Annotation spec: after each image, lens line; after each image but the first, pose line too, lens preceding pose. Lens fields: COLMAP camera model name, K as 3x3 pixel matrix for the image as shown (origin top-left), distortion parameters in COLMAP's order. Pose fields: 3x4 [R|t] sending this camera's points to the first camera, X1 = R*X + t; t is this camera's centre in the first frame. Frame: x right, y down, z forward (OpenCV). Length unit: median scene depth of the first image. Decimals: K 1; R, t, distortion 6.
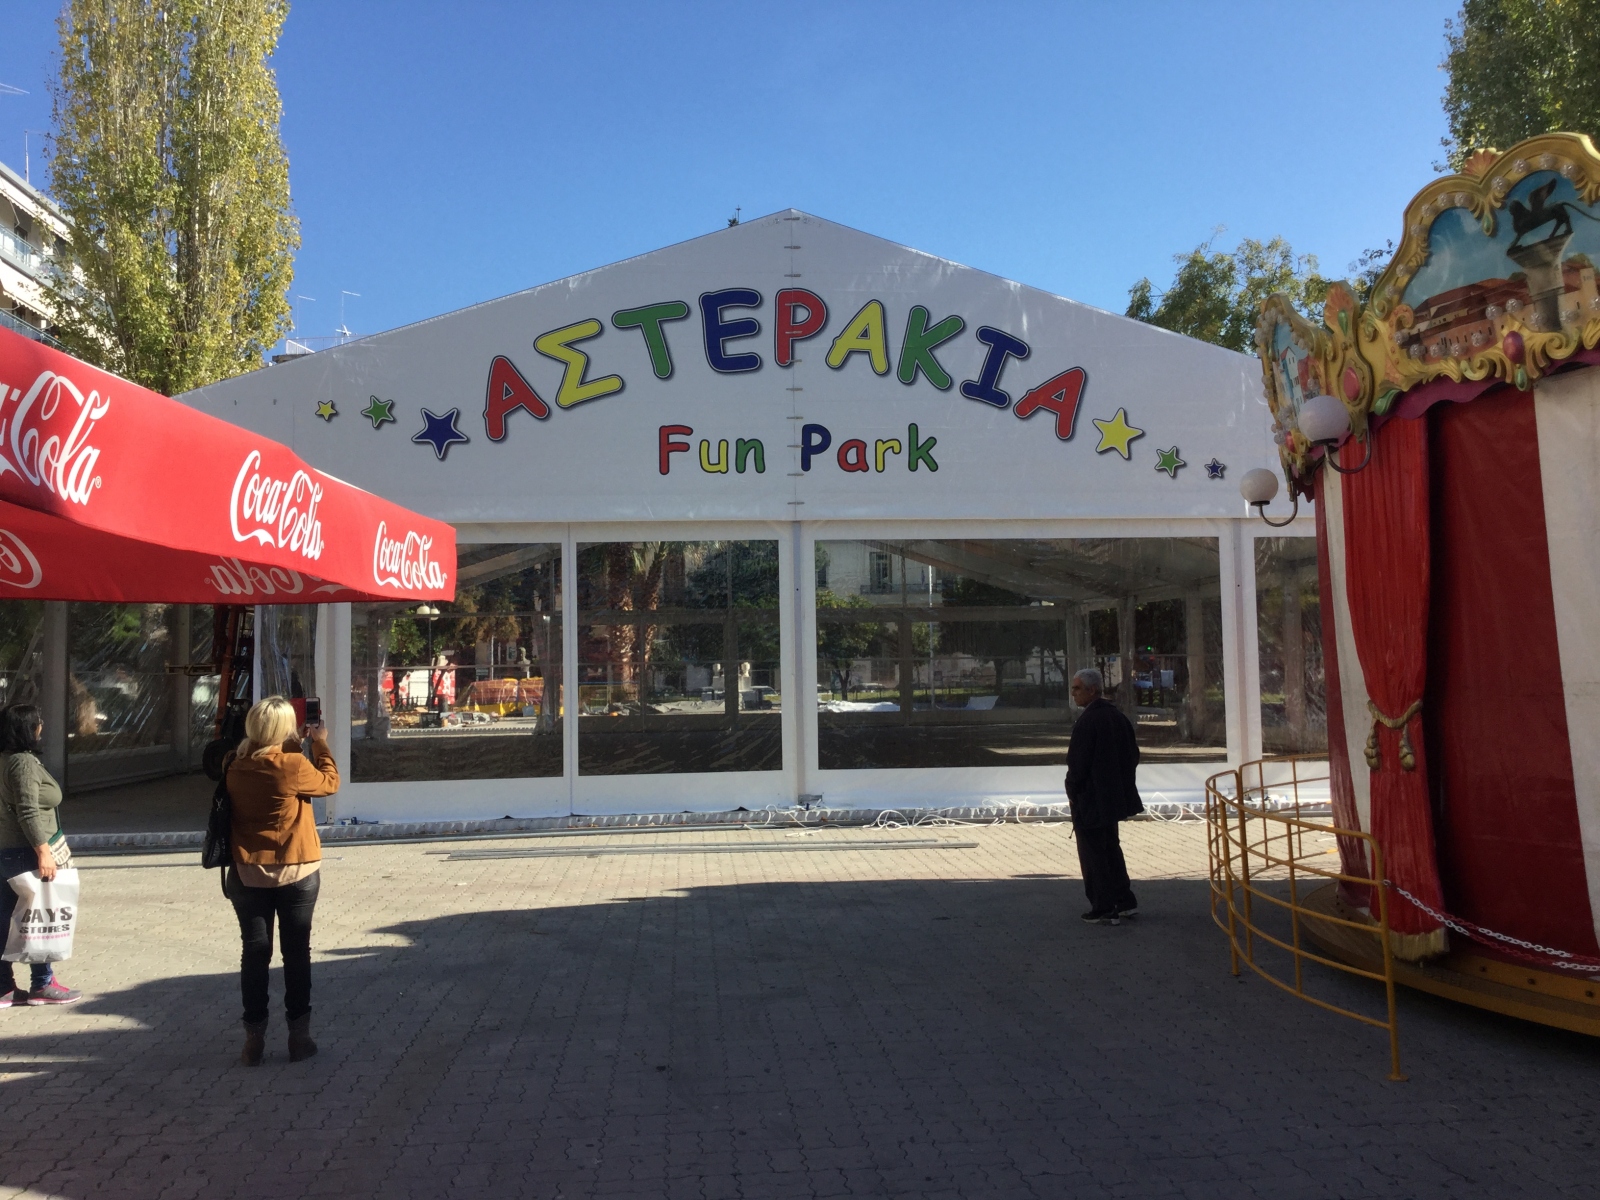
lens RADIAL K [[1682.2, 0, 807.0], [0, 1682.2, 536.2], [0, 0, 1]] dist [0.160548, -0.360276]
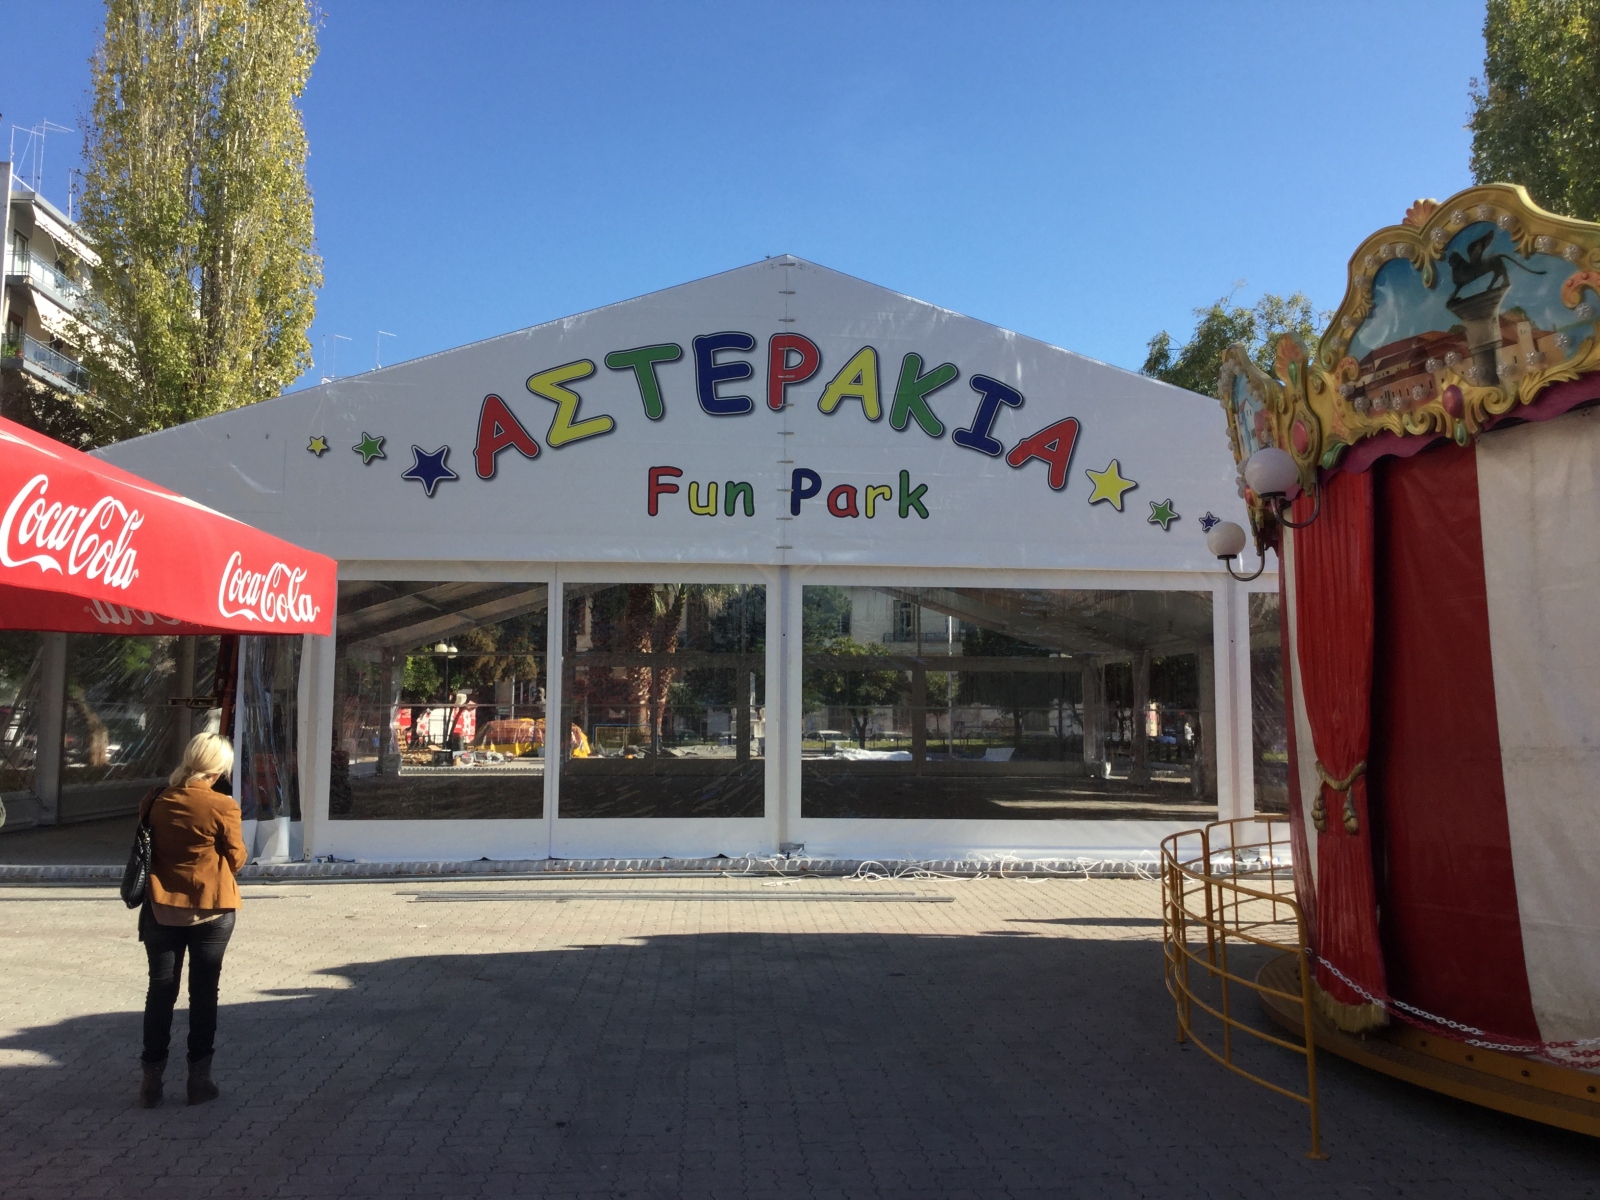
lens RADIAL K [[1679.0, 0, 799.8], [0, 1679.0, 523.2], [0, 0, 1]] dist [0.167295, -0.360418]
pose [[0.999479, 0.021077, -0.024453, 0.026257], [-0.021925, 0.999149, -0.034946, 0.000491], [0.023696, 0.035464, 0.999090, 0.007613]]
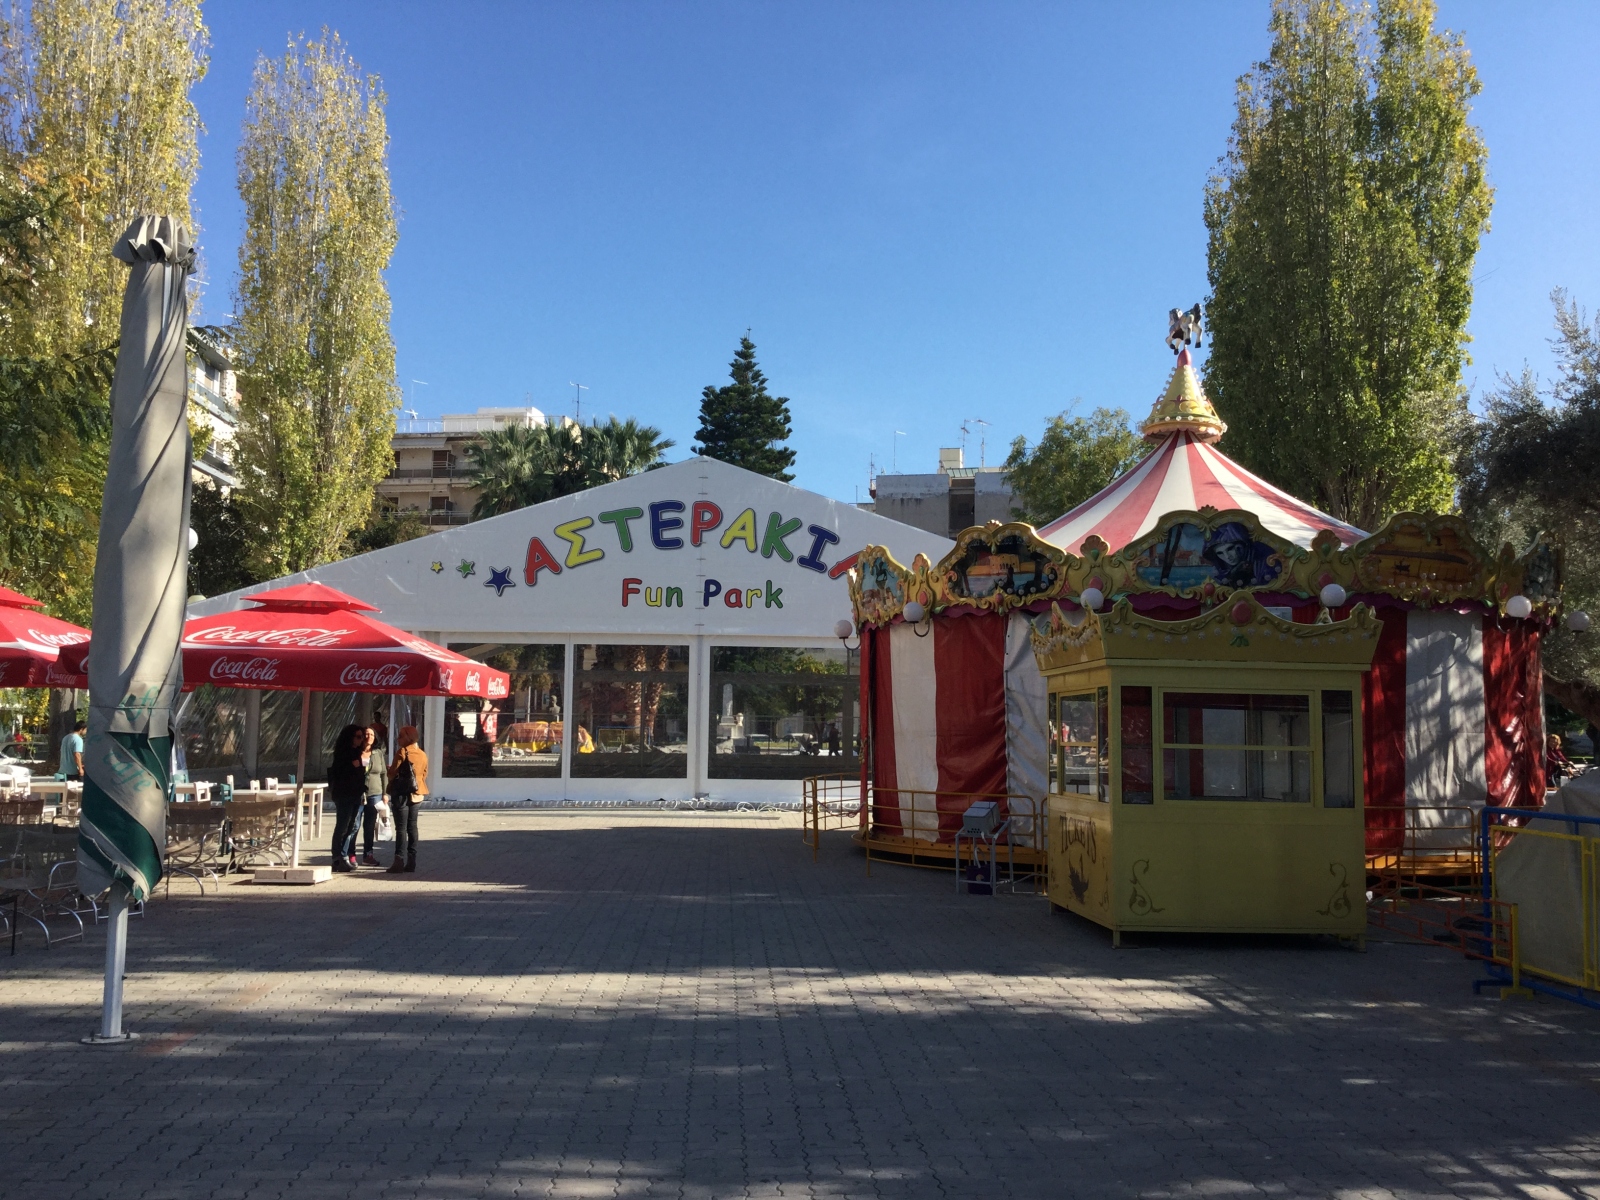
lens RADIAL K [[1679.0, 0, 799.8], [0, 1679.0, 523.2], [0, 0, 1]] dist [0.167295, -0.360418]
pose [[0.999220, 0.026045, -0.029699, 0.144989], [-0.027152, 0.998927, -0.037521, -0.061642], [0.028690, 0.038298, 0.998854, -0.737701]]
